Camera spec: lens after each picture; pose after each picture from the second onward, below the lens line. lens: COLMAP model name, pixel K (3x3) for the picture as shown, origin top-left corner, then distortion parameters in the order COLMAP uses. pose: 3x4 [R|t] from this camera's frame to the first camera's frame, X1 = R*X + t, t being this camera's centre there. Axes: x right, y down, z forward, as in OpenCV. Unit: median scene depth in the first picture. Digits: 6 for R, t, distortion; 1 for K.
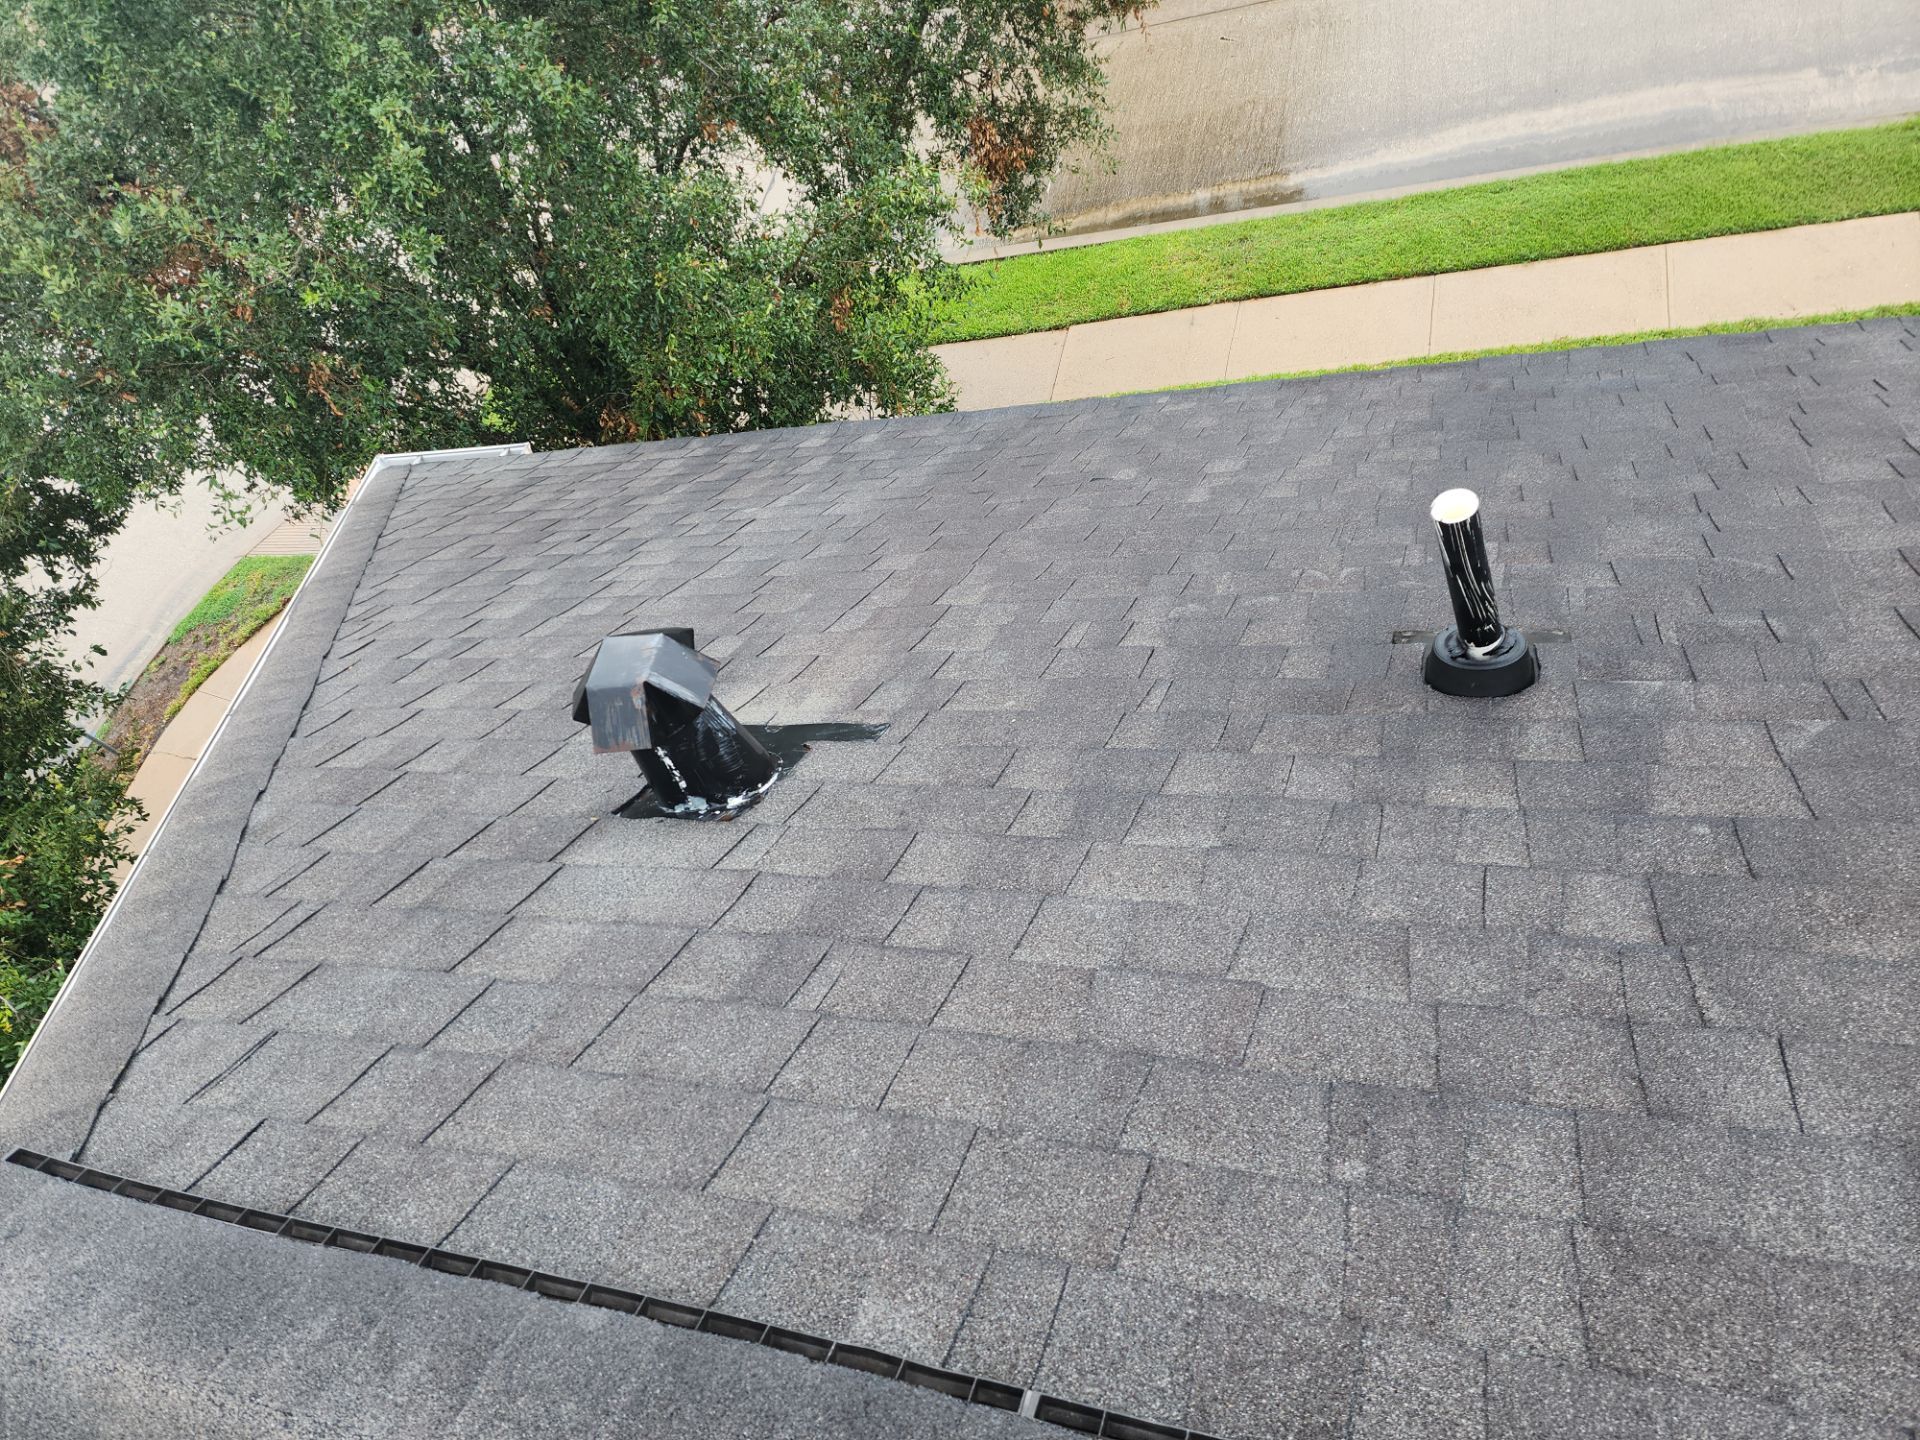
lens RADIAL K [[1286.7, 0, 925.9], [0, 1286.7, 725.7], [0, 0, 1]] dist [0.049306, -0.039668]
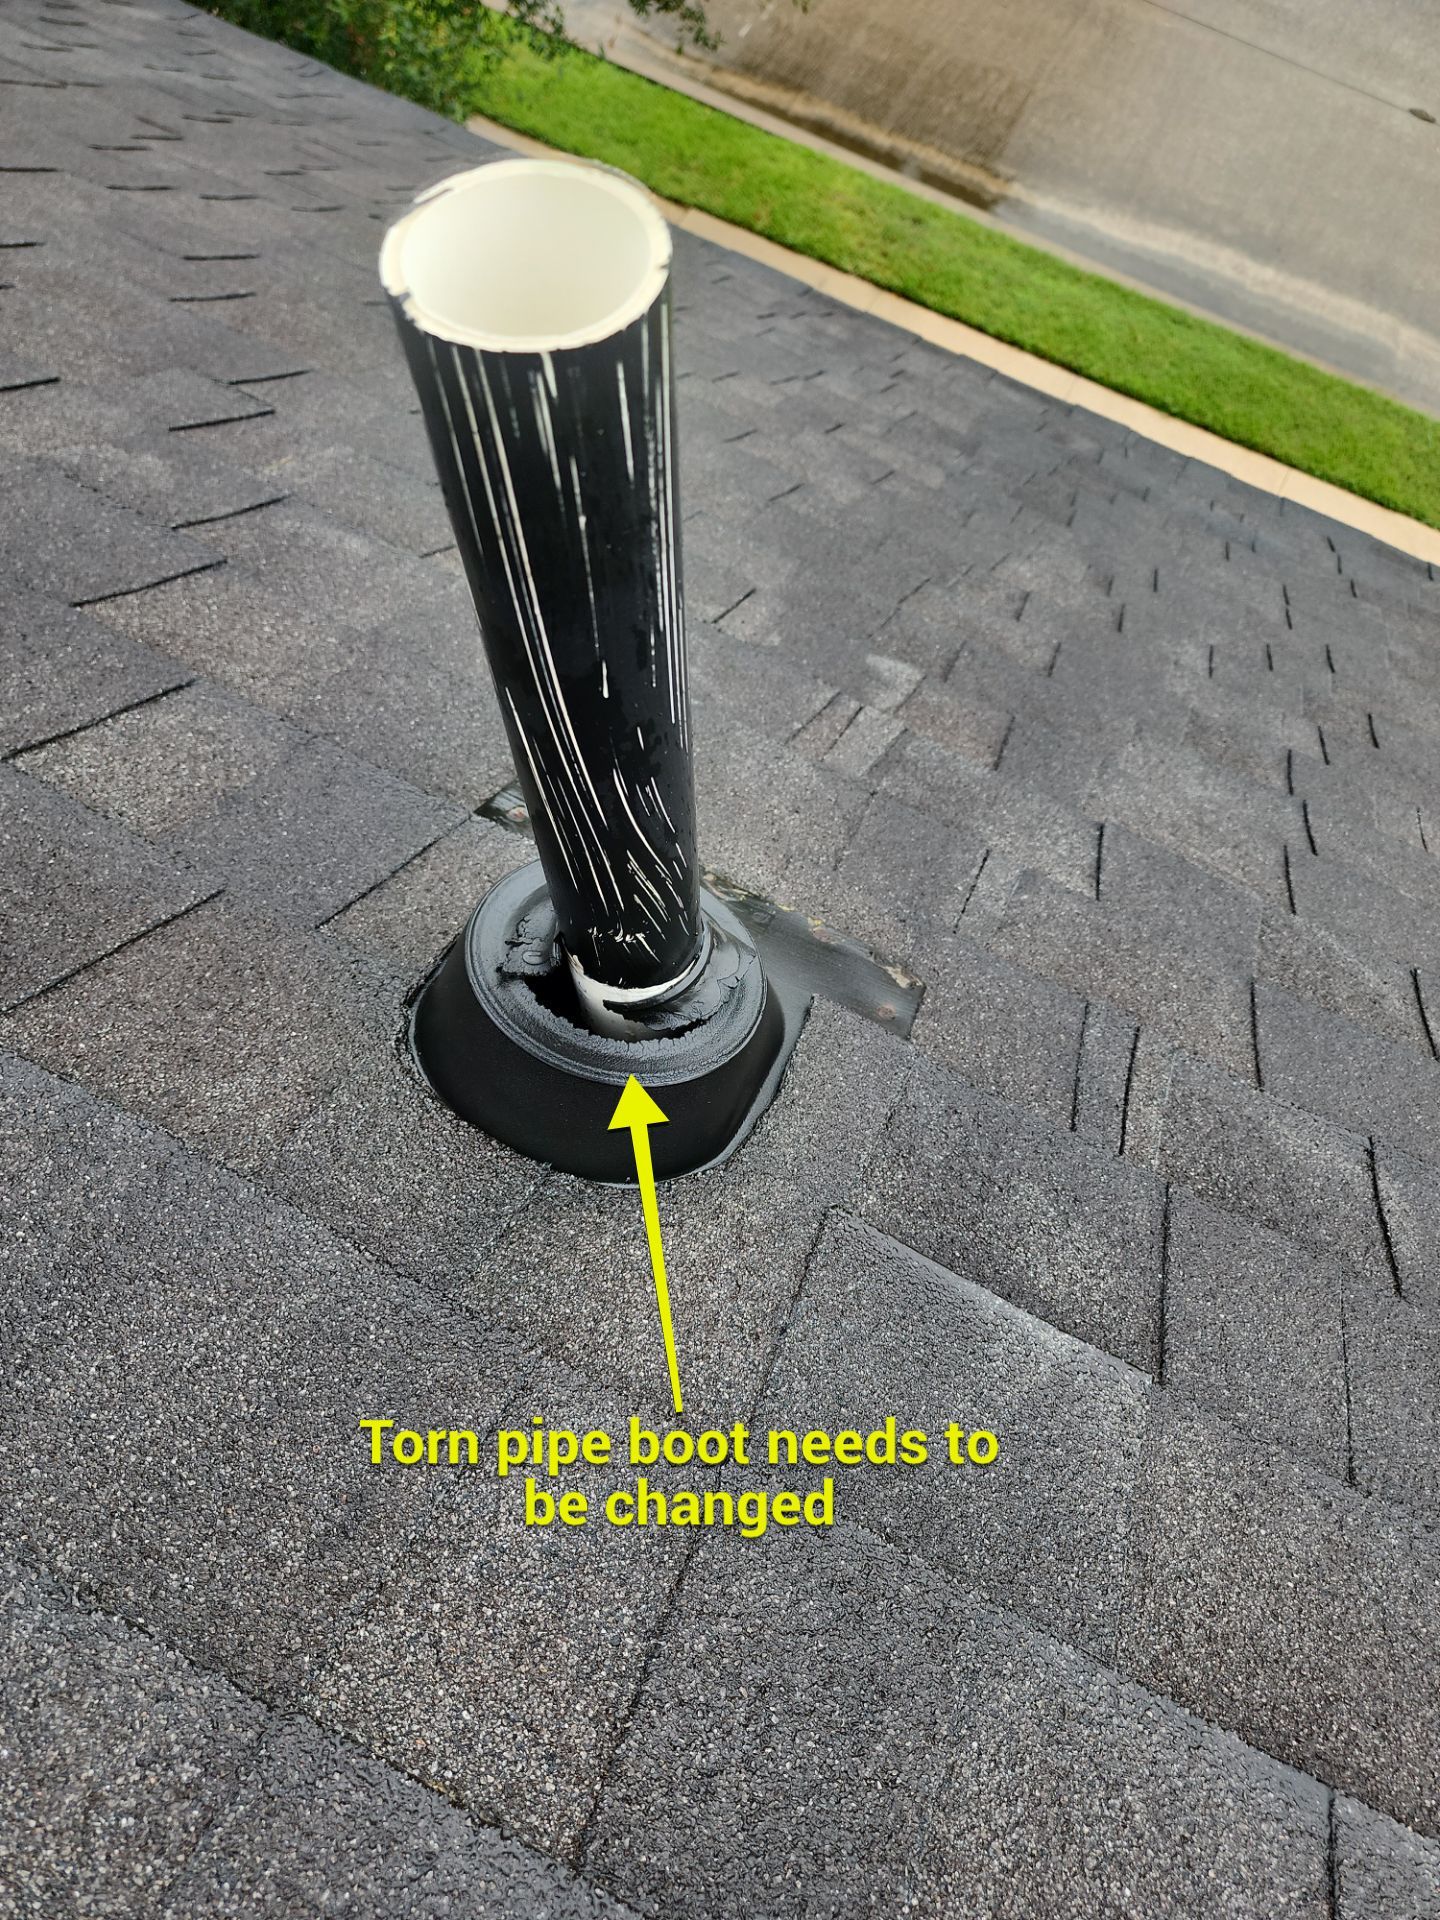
lens RADIAL K [[1286.7, 0, 734.1], [0, 1286.7, 967.6], [0, 0, 1]] dist [0.049306, -0.039668]
pose [[0.877729, 0.365252, 0.310135, 0.301014], [-0.423366, 0.894283, 0.144977, -0.093008], [-0.224395, -0.258551, 0.939573, 0.607103]]
